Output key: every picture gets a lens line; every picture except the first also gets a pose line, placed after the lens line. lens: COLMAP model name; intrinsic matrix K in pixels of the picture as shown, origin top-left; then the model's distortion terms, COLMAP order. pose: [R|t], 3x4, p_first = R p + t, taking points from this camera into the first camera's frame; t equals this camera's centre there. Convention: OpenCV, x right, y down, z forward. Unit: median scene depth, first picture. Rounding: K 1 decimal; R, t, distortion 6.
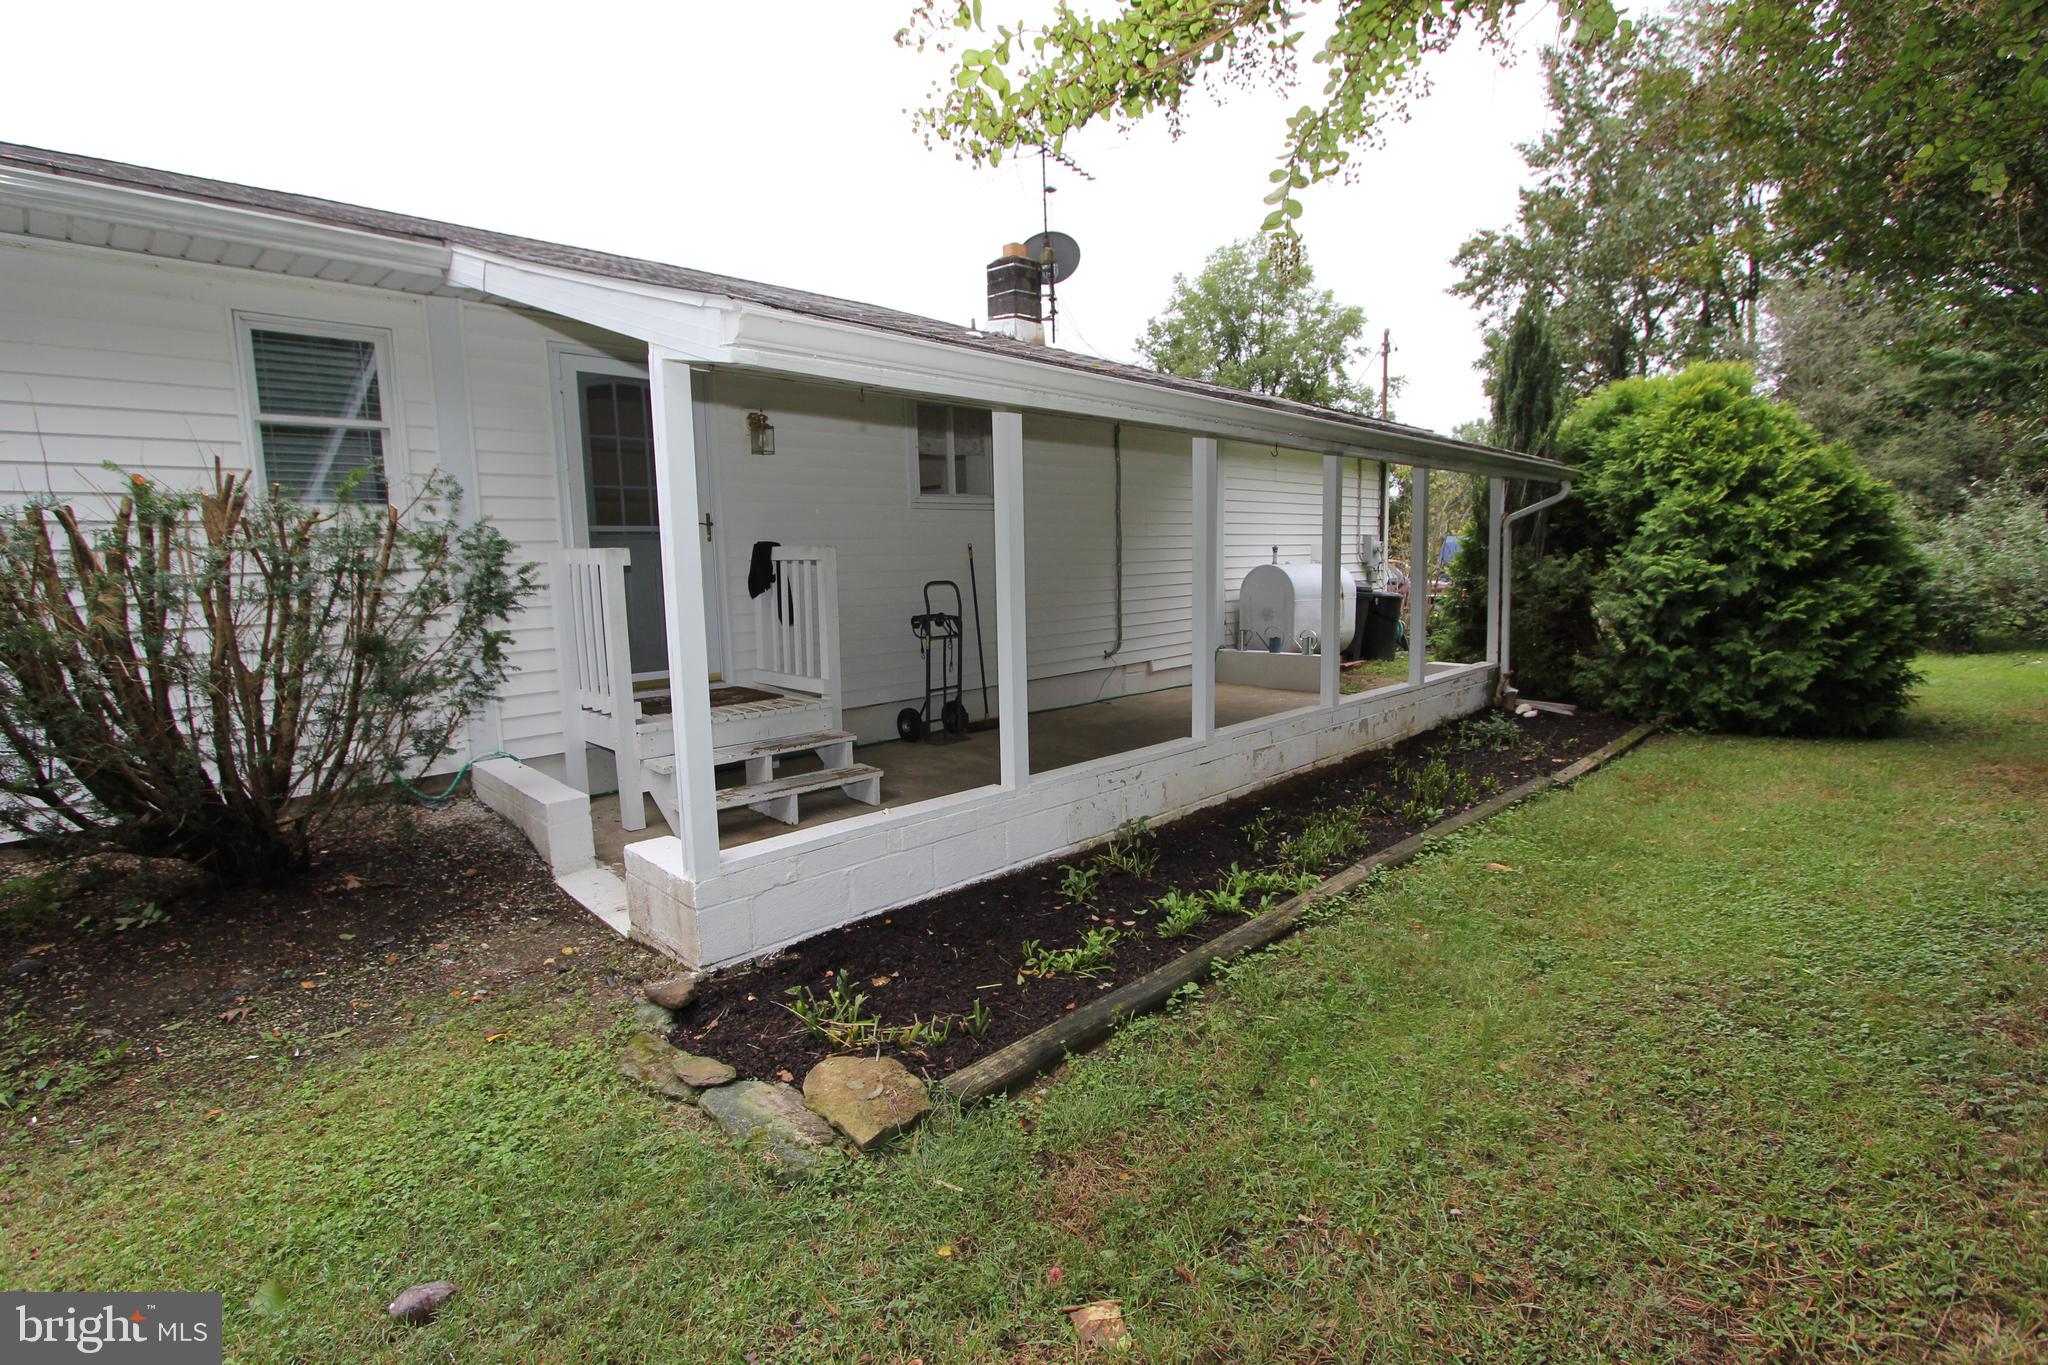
lens RADIAL K [[941.7, 0, 1024.0], [0, 941.7, 682.5], [0, 0, 1]] dist [-0.011897, -0.000095]
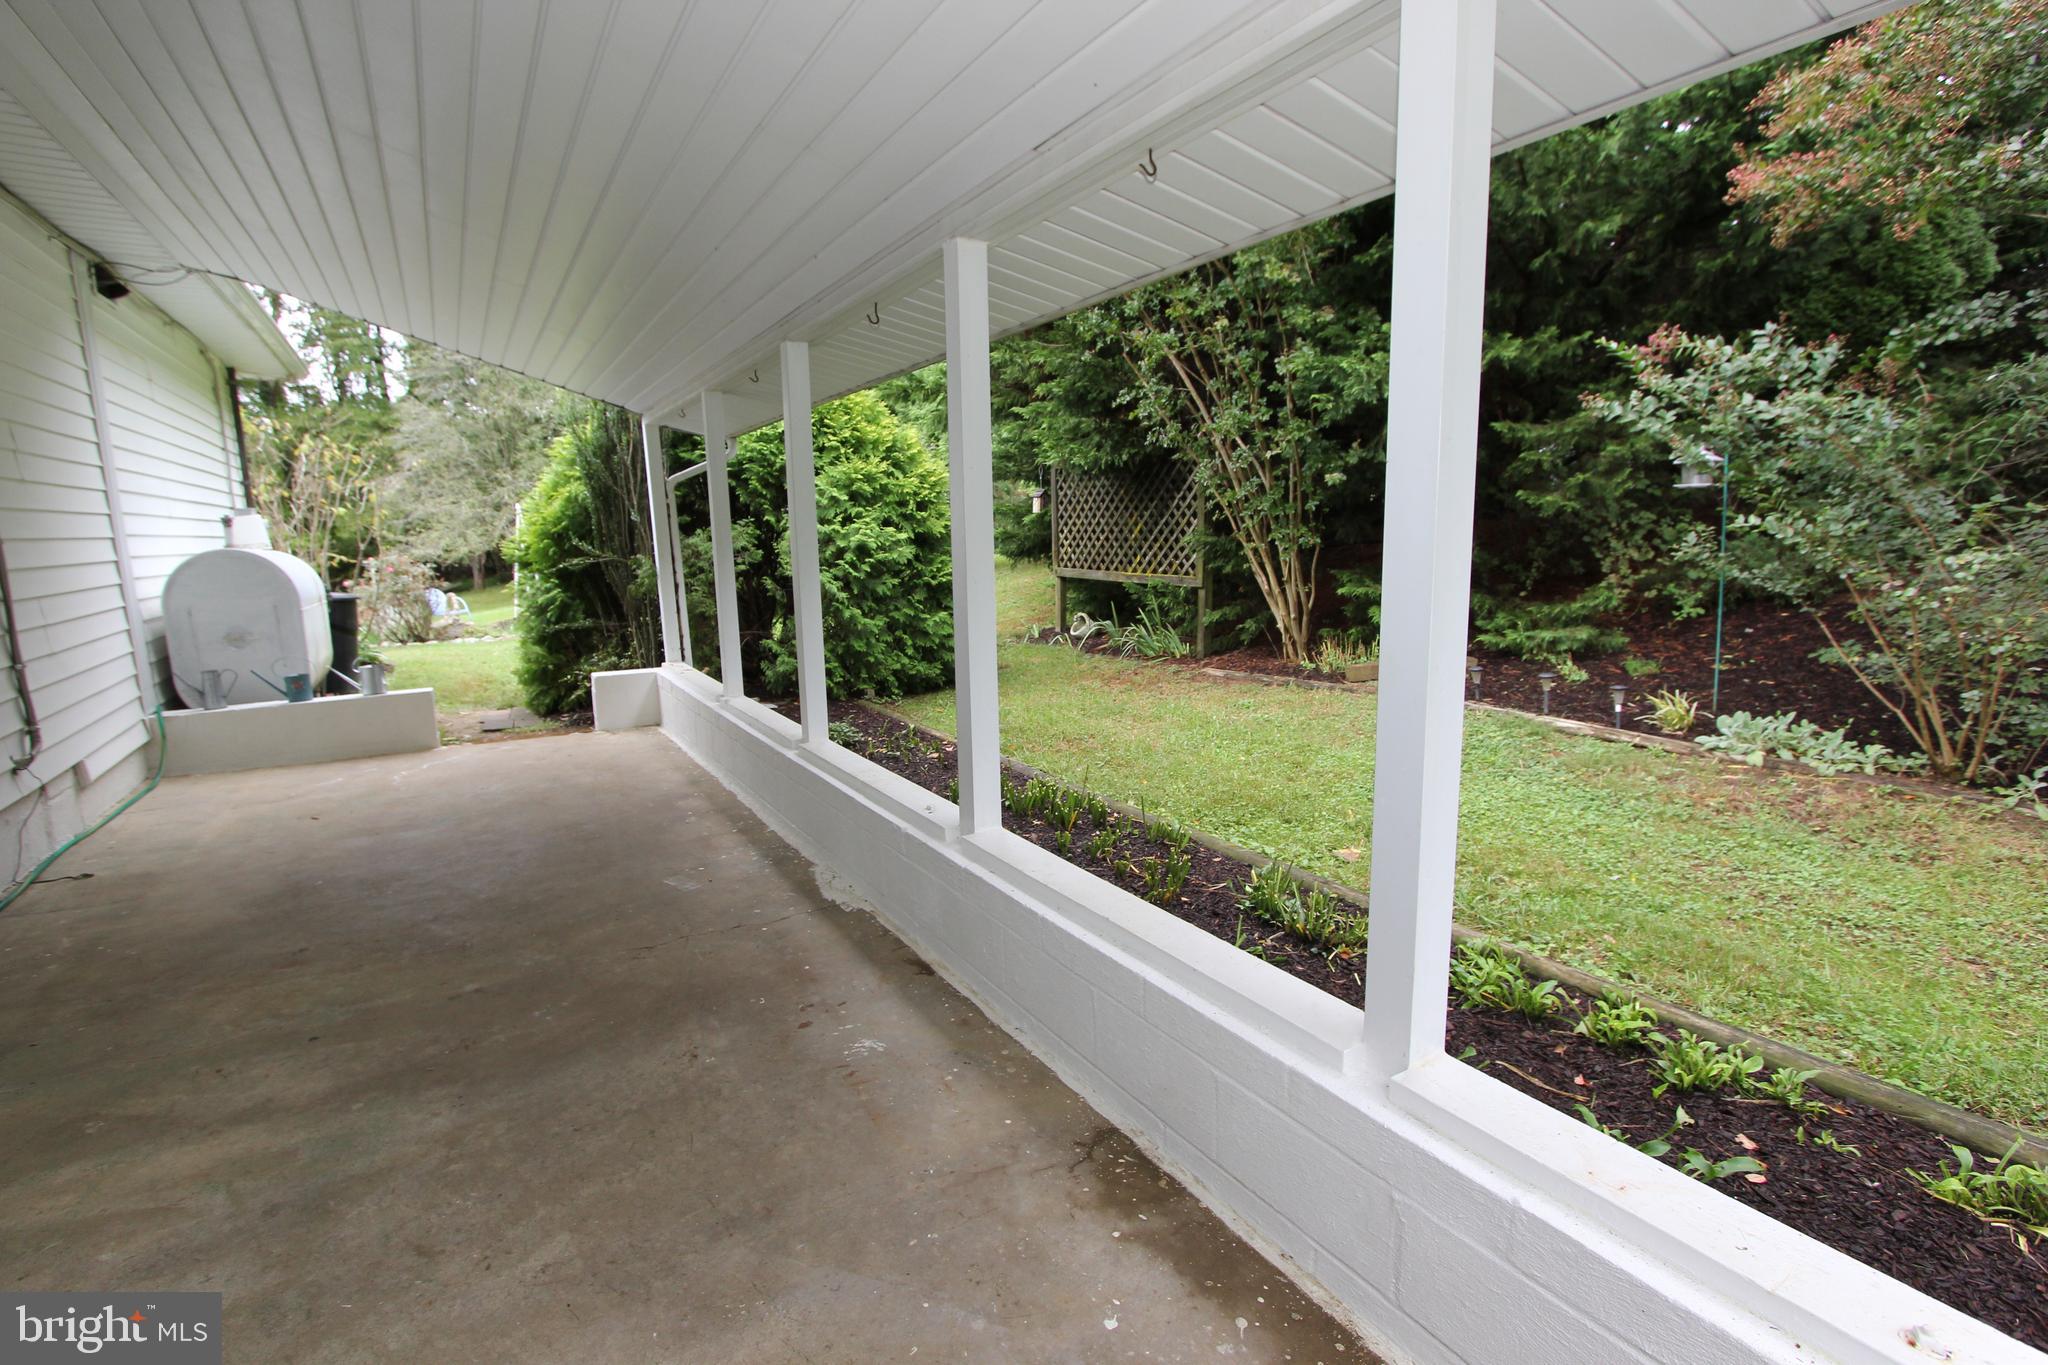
lens RADIAL K [[976.5, 0, 1019.9], [0, 976.5, 680.2], [0, 0, 1]] dist [-0.002418, 0.000485]
pose [[0.253614, -0.135033, 0.957834, -0.224684], [0.150496, 0.983659, 0.098826, -0.045063], [-0.955526, 0.119086, 0.269792, 0.511096]]
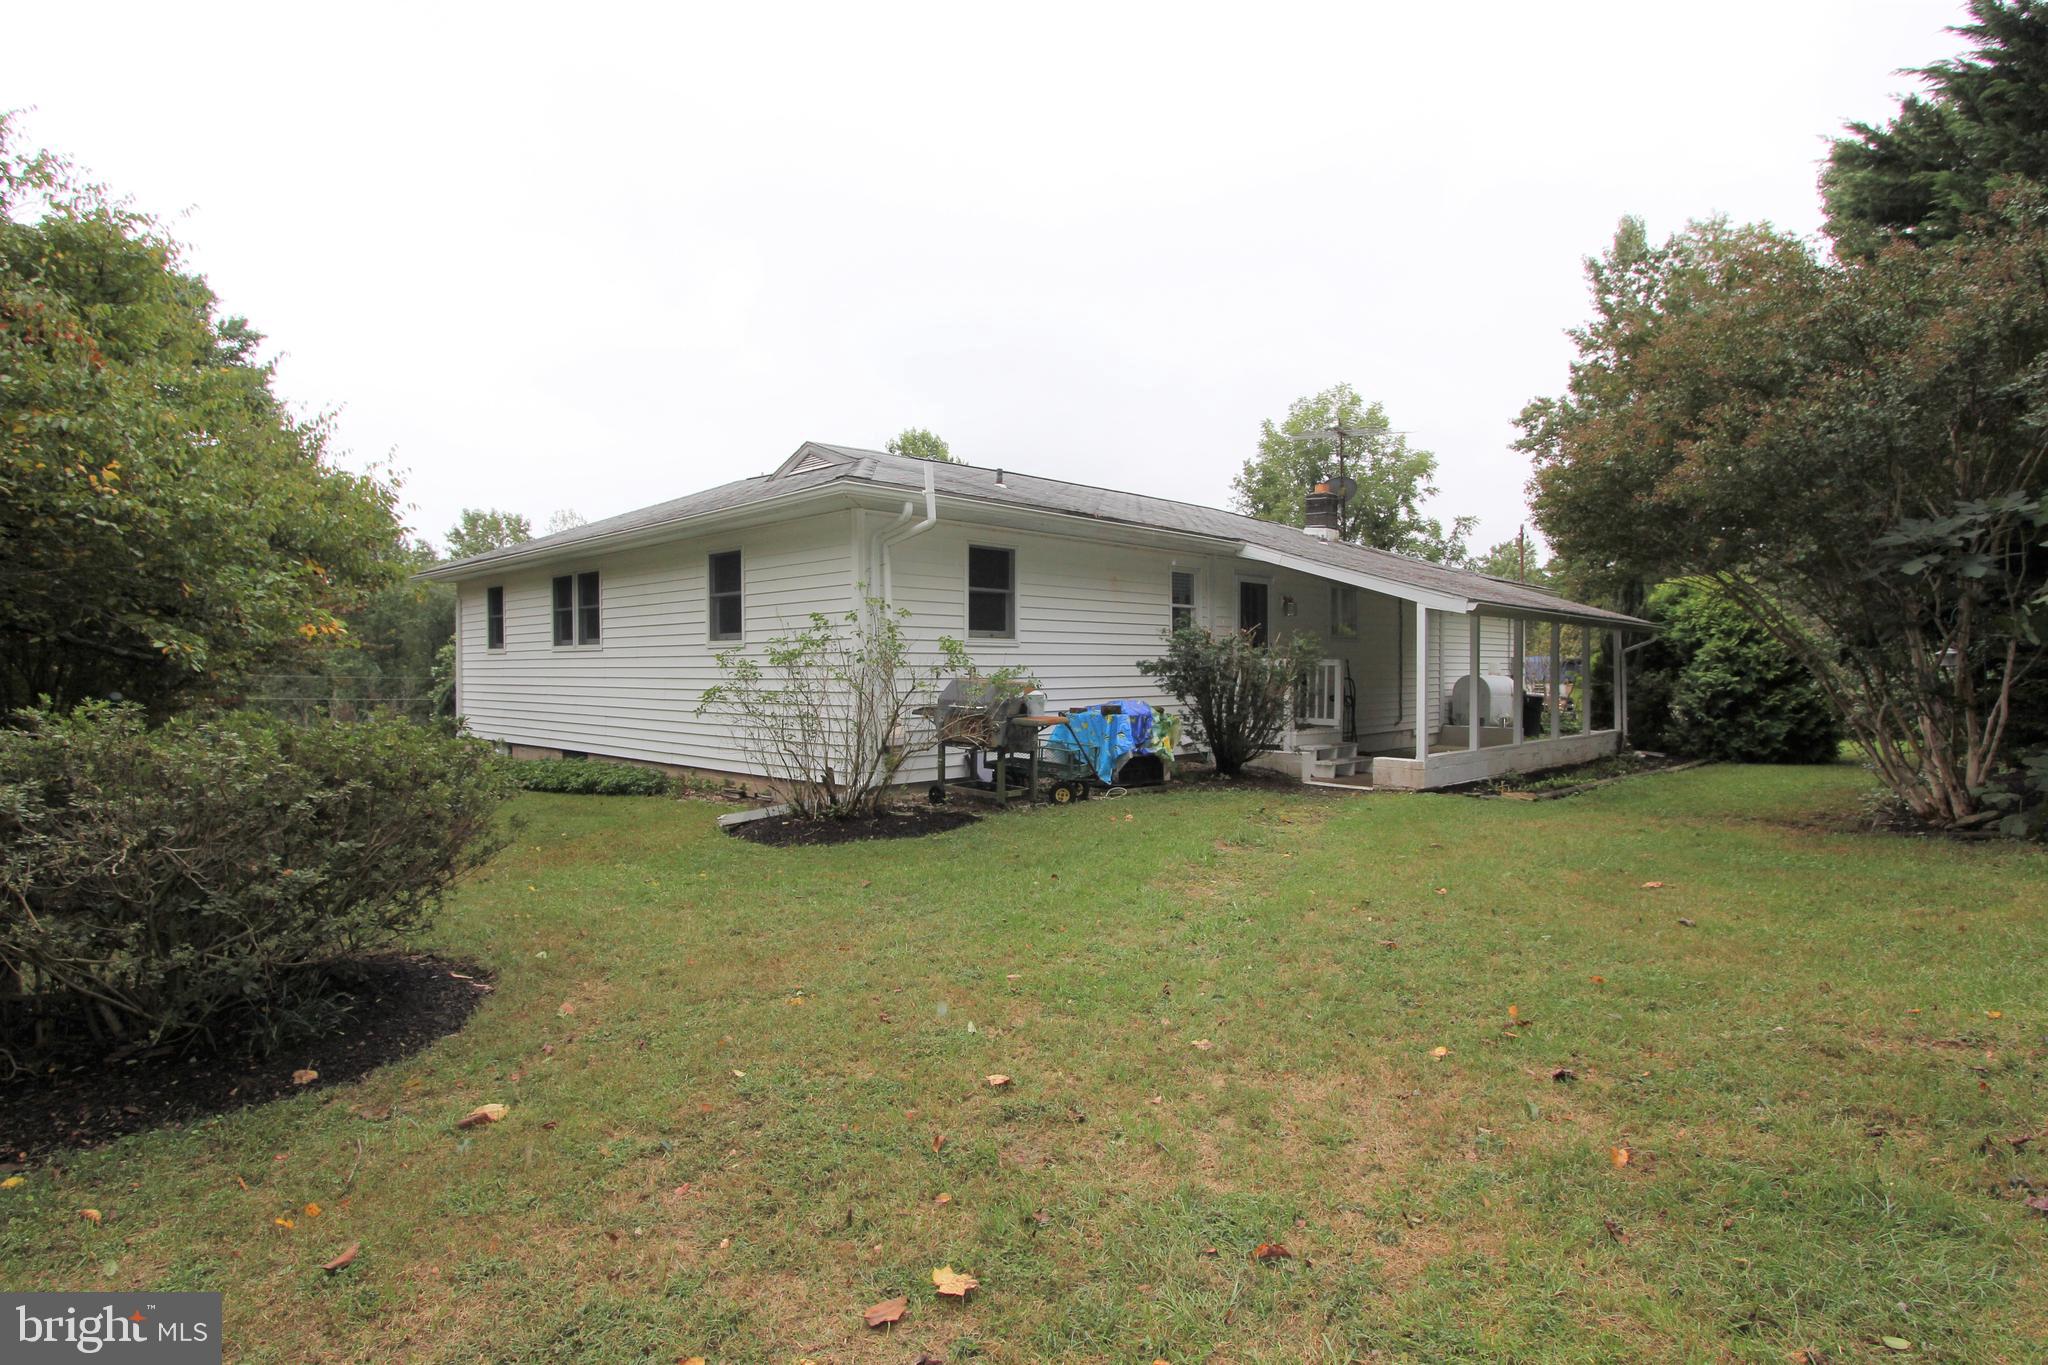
lens RADIAL K [[1051.2, 0, 1029.1], [0, 1051.2, 686.1], [0, 0, 1]] dist [-0.004421, -0.000062]
pose [[0.999618, 0.019489, 0.019605, -0.689534], [-0.017083, 0.993082, -0.116174, 0.152329], [-0.021733, 0.115795, 0.993035, -1.012453]]
